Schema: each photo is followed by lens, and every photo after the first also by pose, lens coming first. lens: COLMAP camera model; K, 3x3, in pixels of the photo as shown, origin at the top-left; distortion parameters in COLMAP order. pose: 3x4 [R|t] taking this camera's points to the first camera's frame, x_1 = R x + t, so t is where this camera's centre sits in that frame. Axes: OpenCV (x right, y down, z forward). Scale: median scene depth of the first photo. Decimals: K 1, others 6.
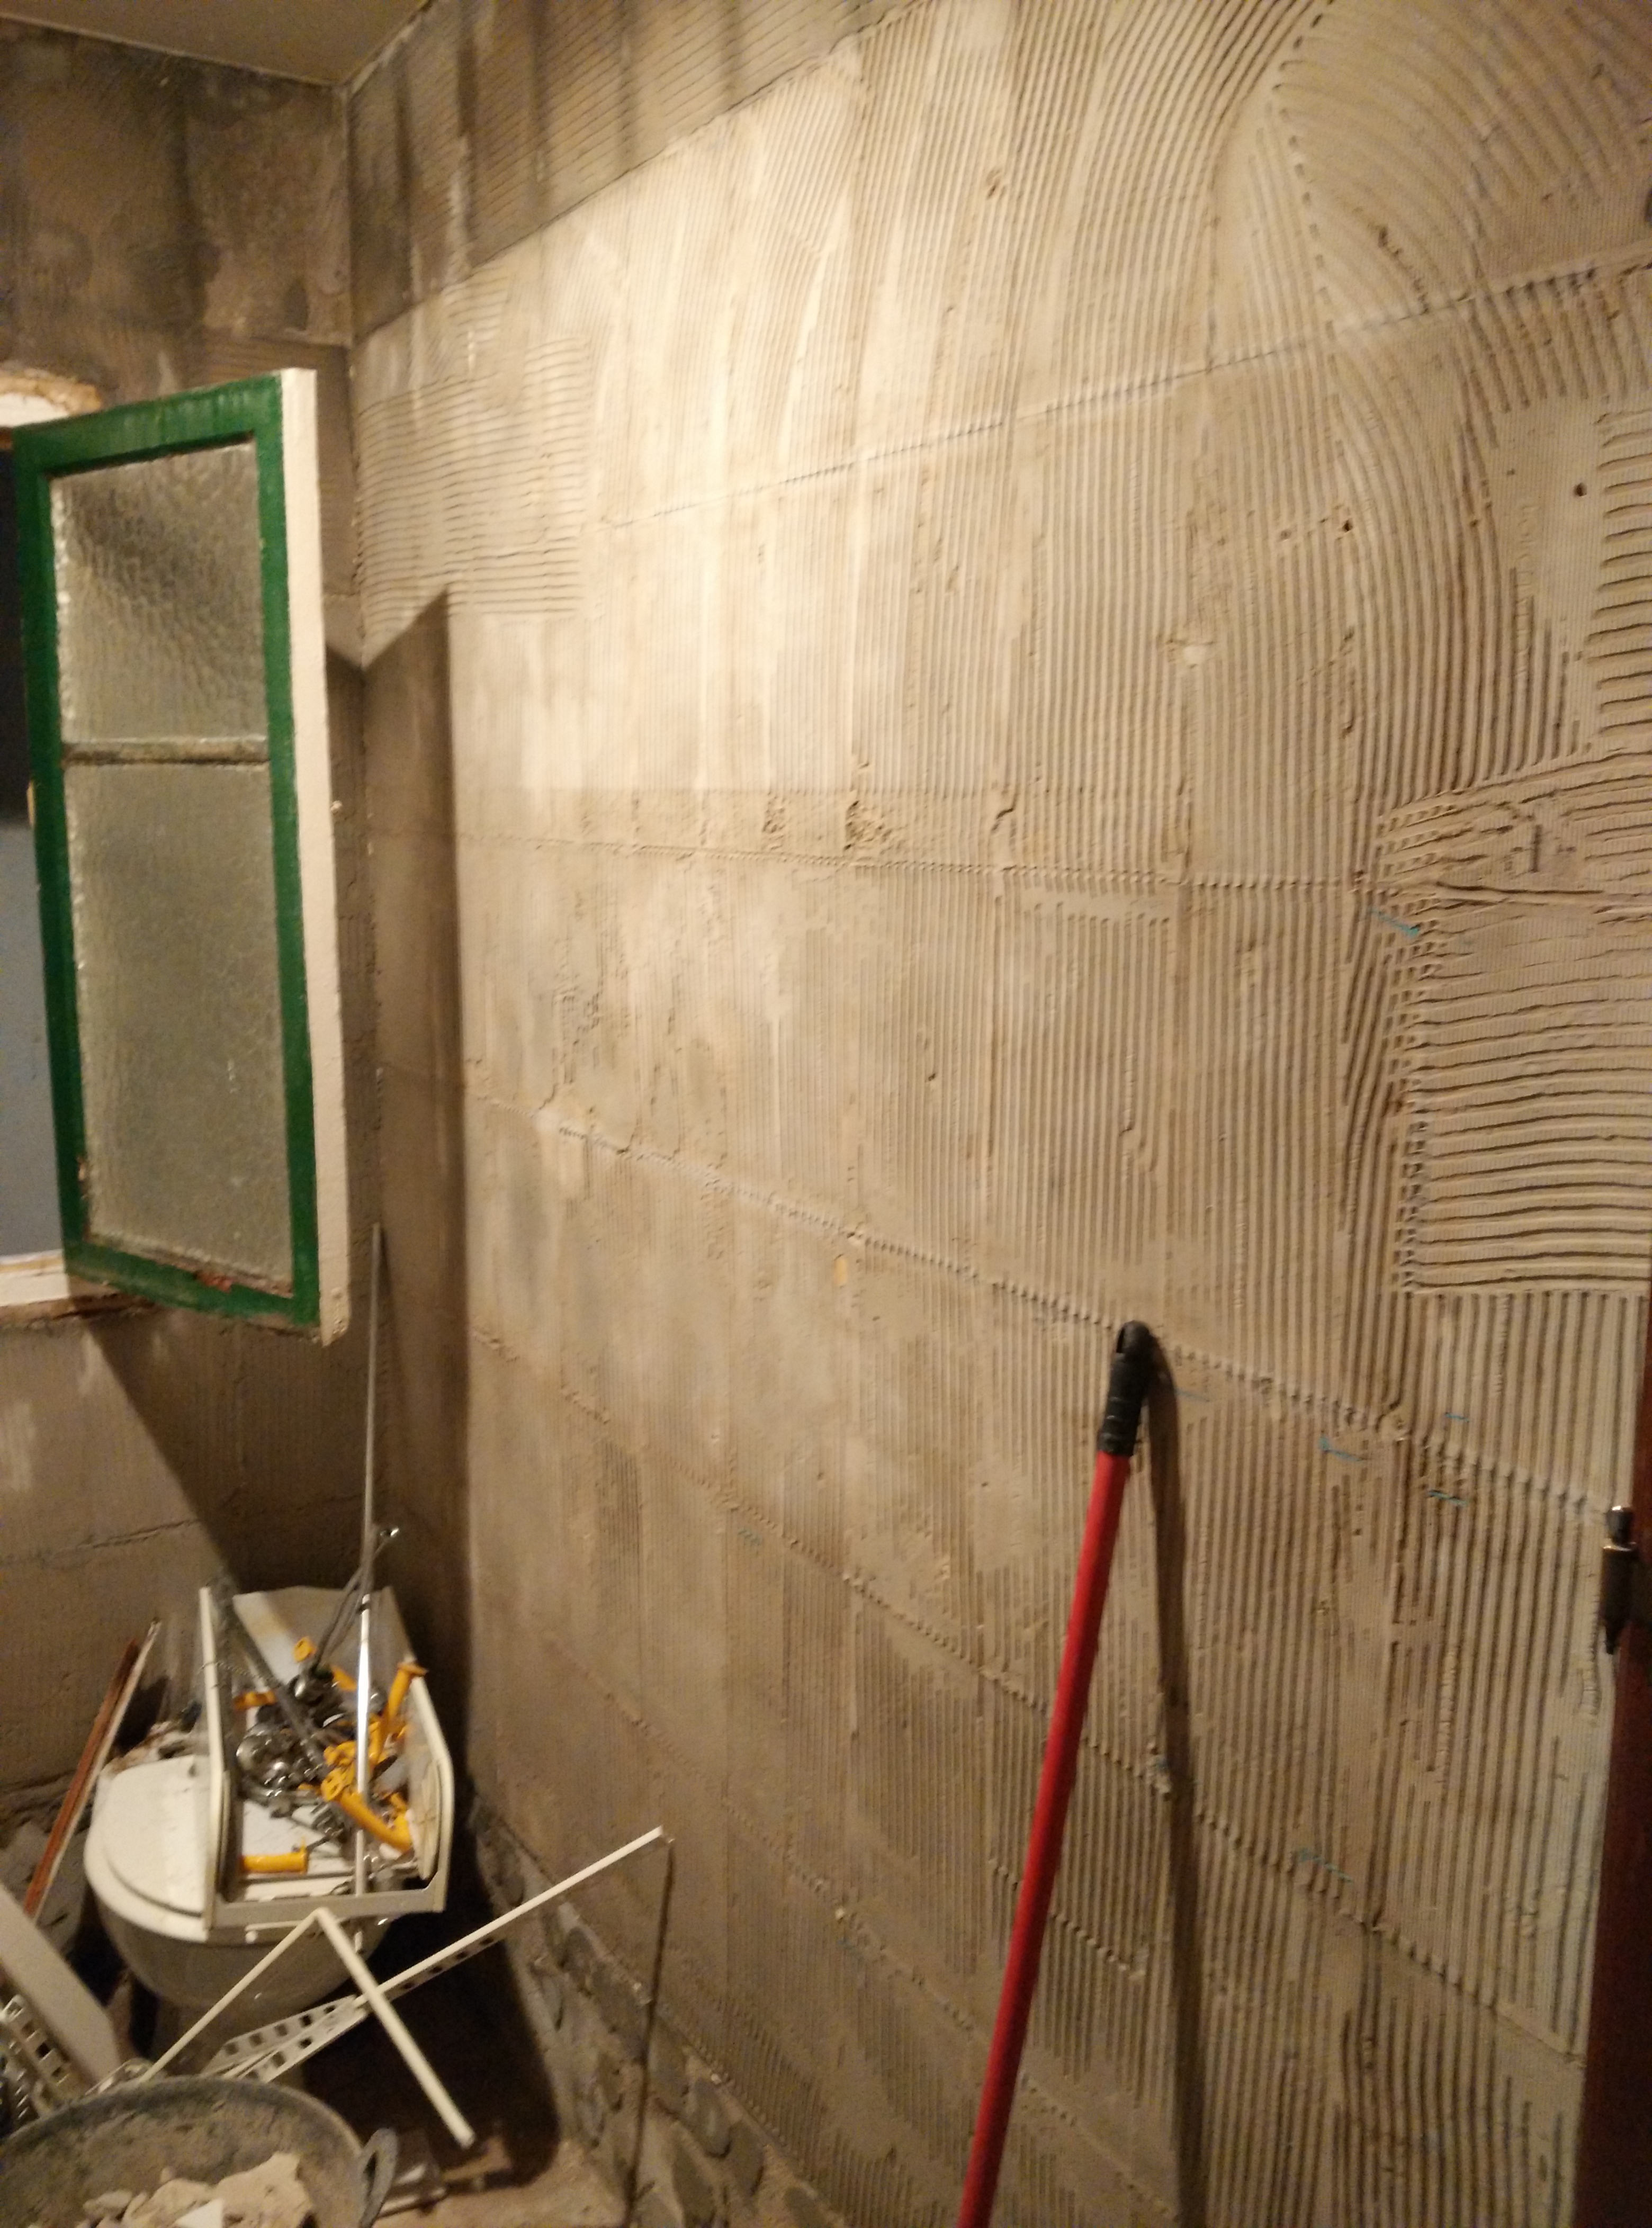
lens RADIAL K [[1926.5, 0, 819.5], [0, 1926.5, 1098.9], [0, 0, 1]] dist [0.135256, -0.289223]
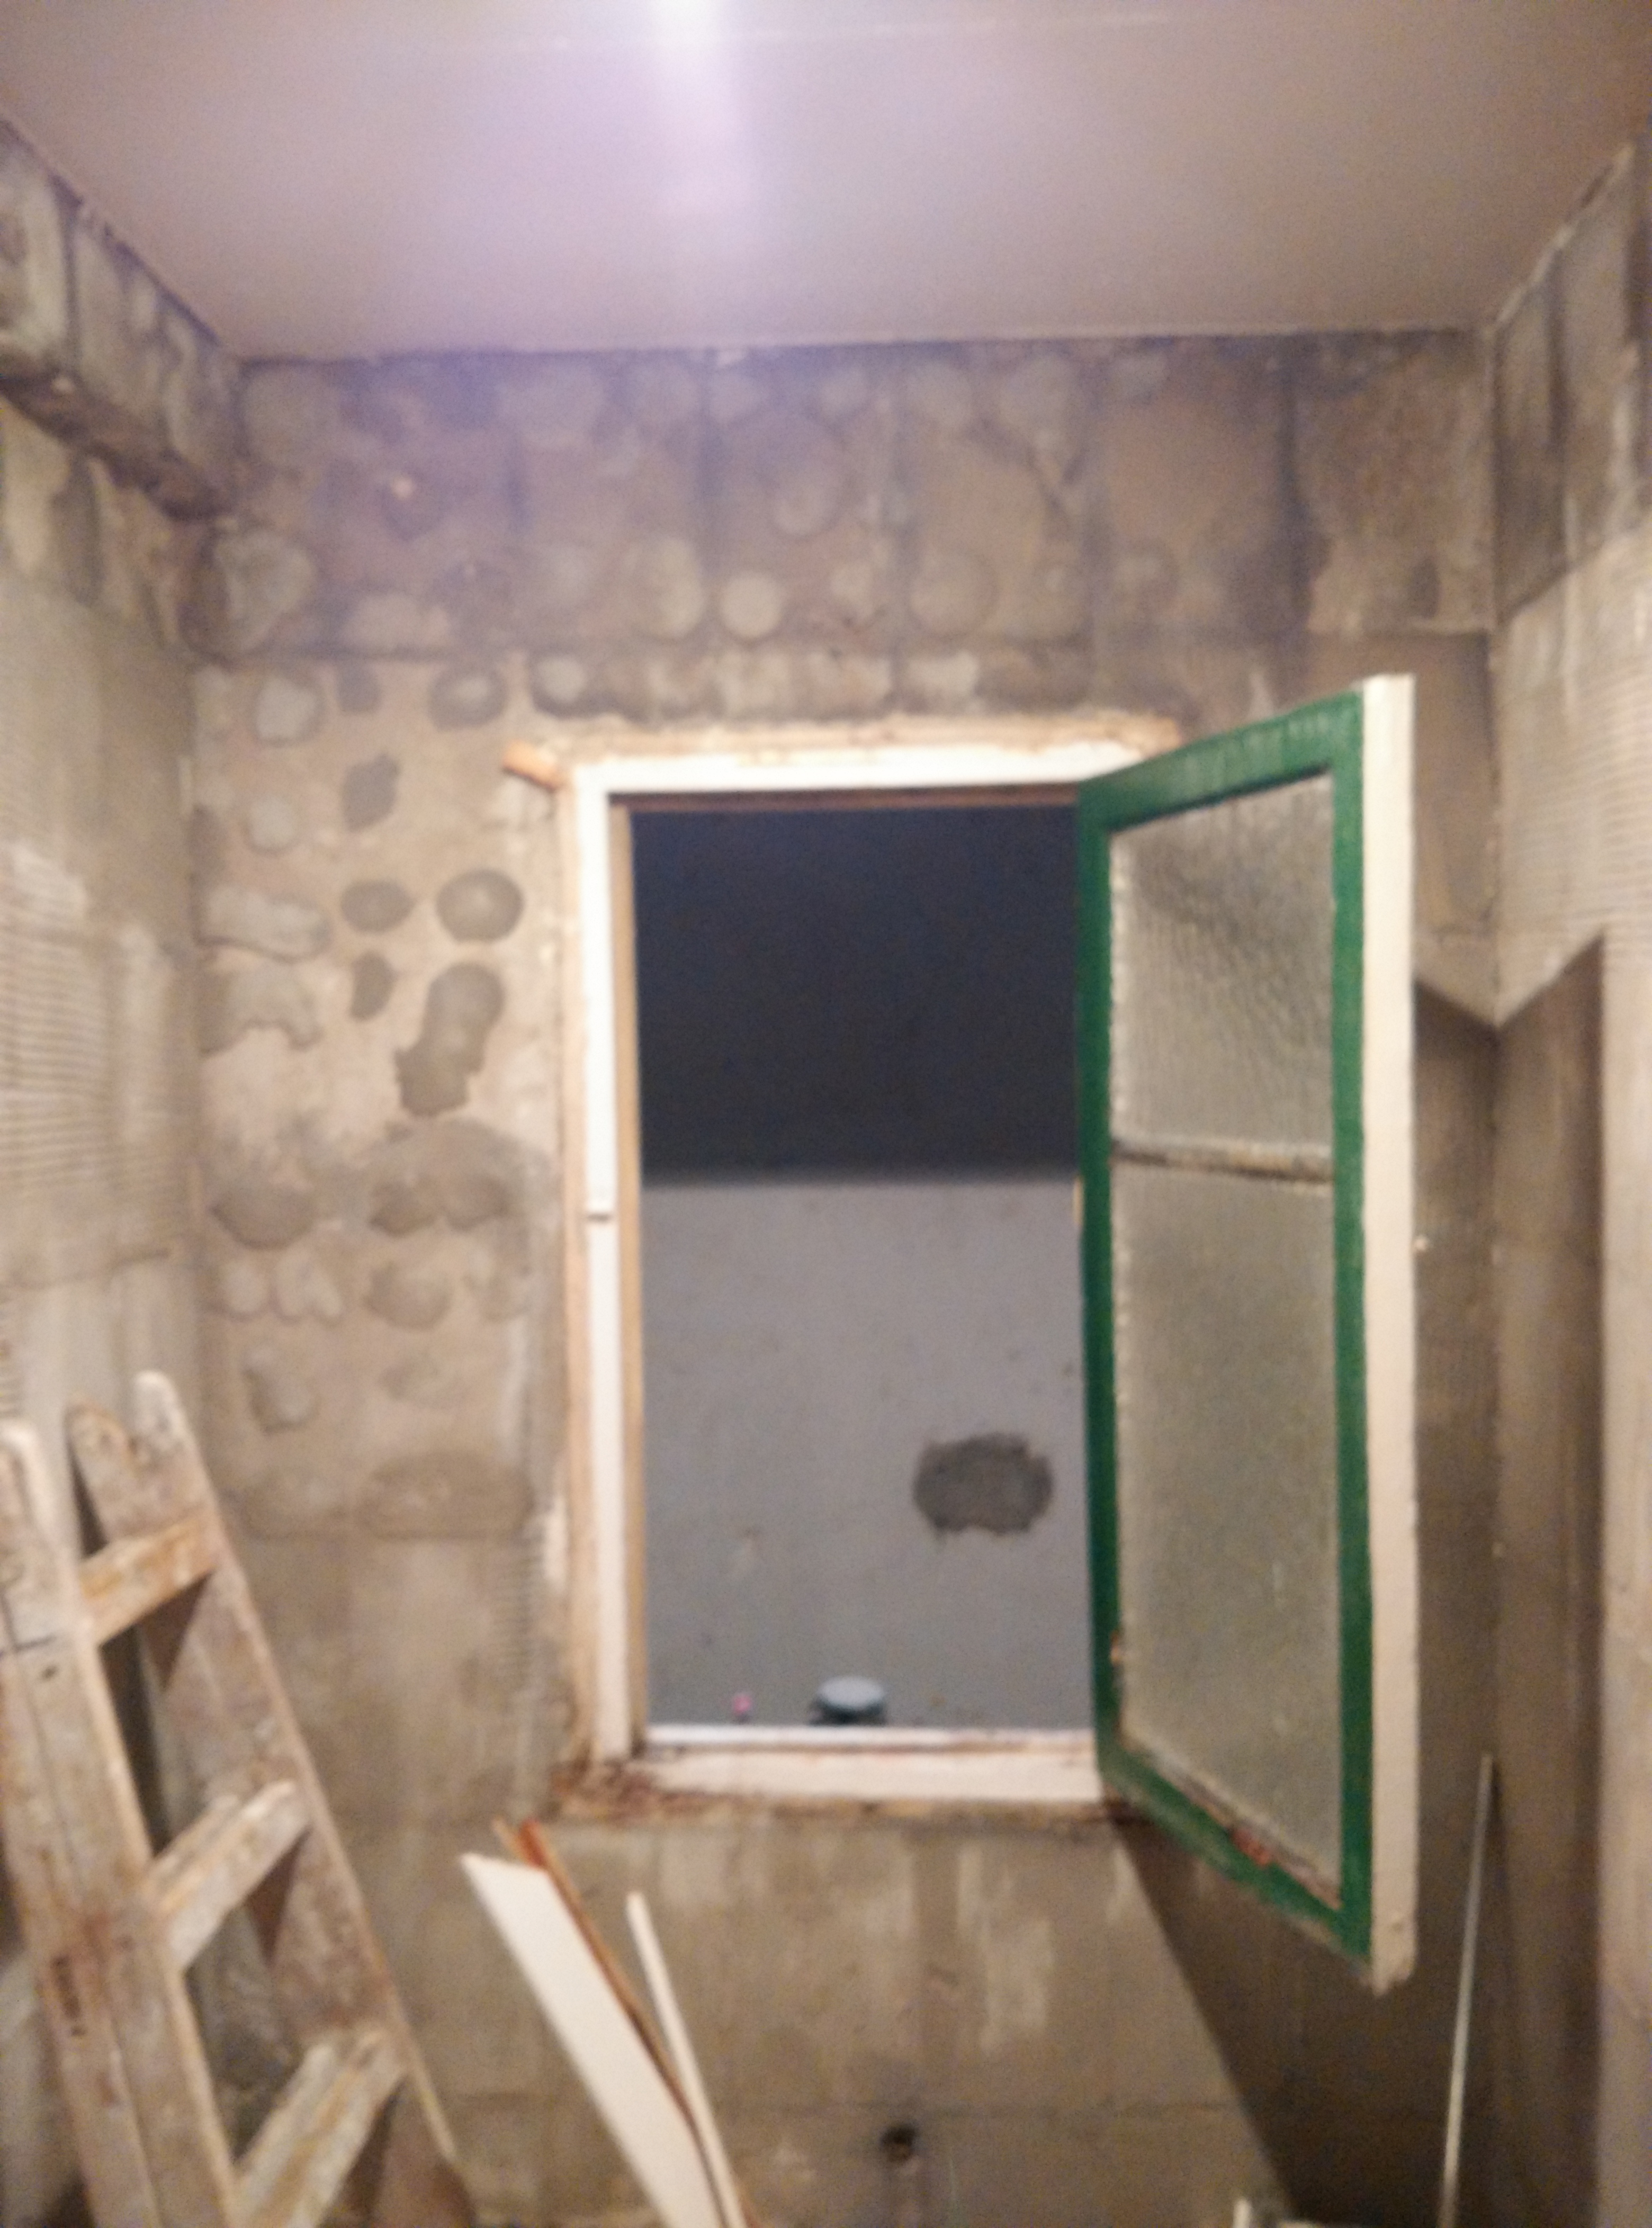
lens RADIAL K [[1958.0, 0, 788.4], [0, 1958.0, 1096.5], [0, 0, 1]] dist [0.140291, -0.428792]
pose [[0.818681, -0.003290, -0.574240, -0.015489], [-0.073533, 0.991151, -0.110513, -0.100268], [0.569522, 0.132701, 0.811194, 0.242279]]
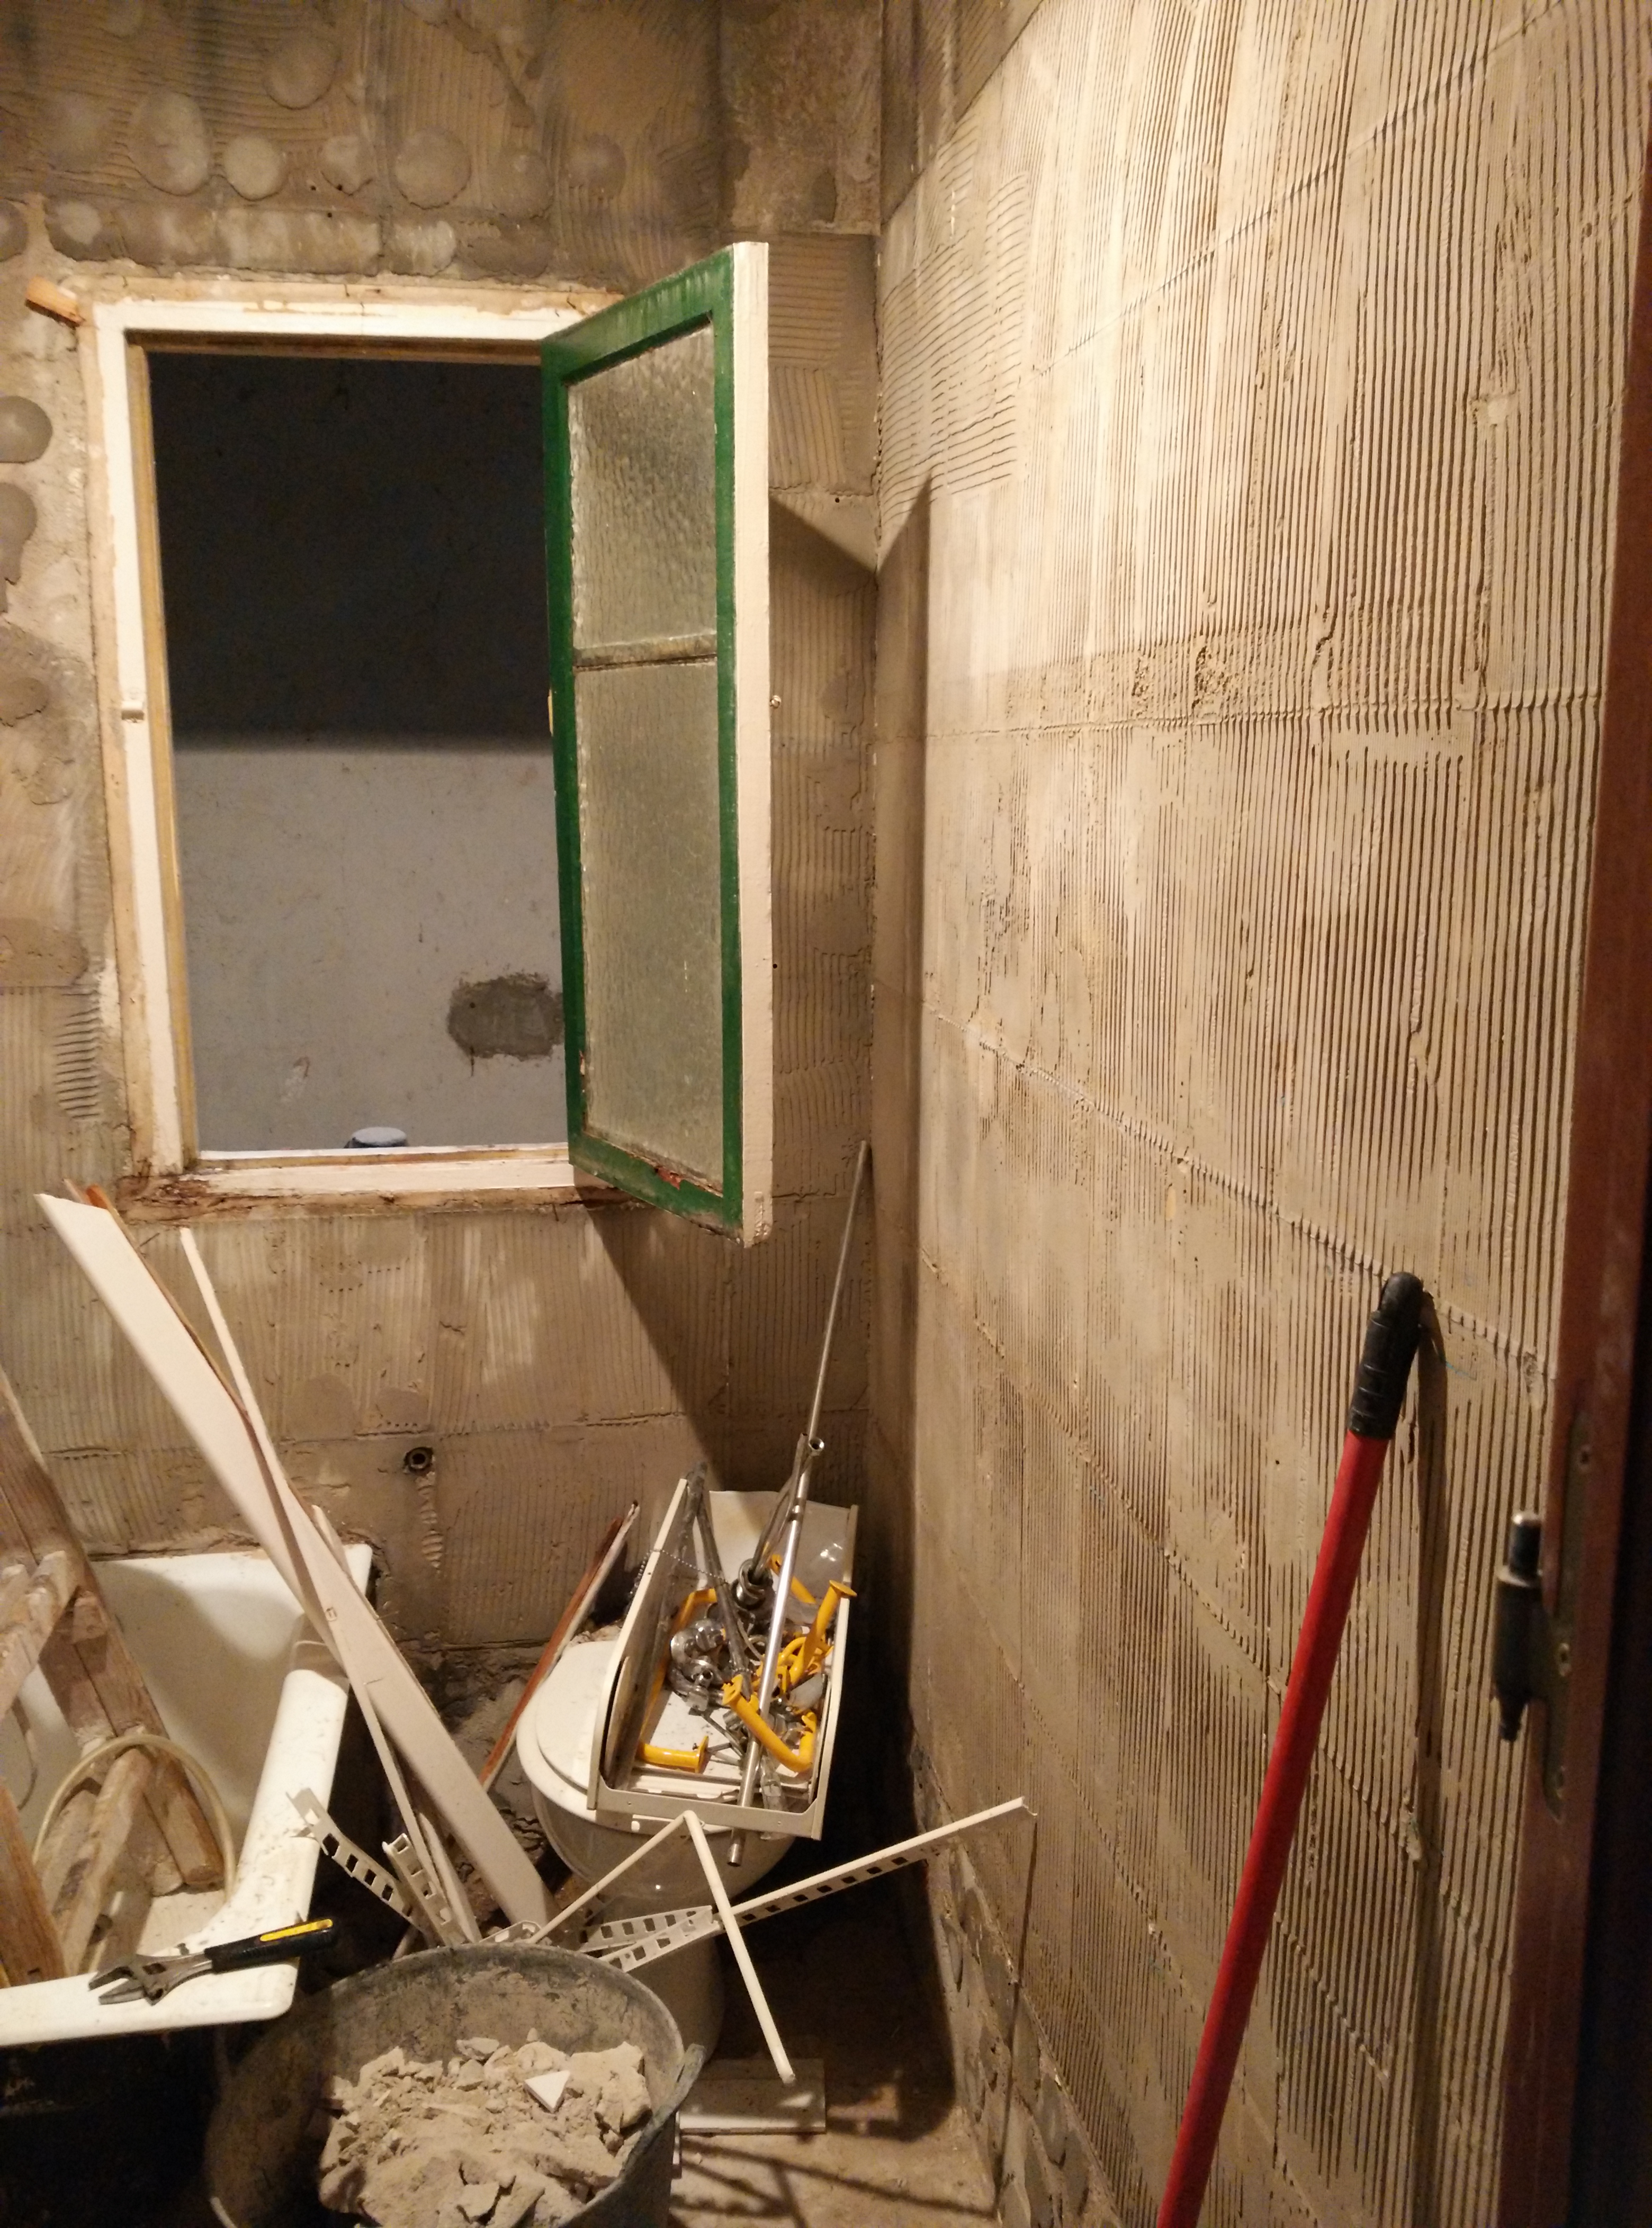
lens RADIAL K [[1926.5, 0, 819.5], [0, 1926.5, 1098.9], [0, 0, 1]] dist [0.135256, -0.289223]
pose [[0.925587, 0.062488, -0.373341, 0.139158], [-0.056015, 0.998032, 0.028173, 0.020128], [0.374367, -0.005164, 0.927266, 0.097993]]
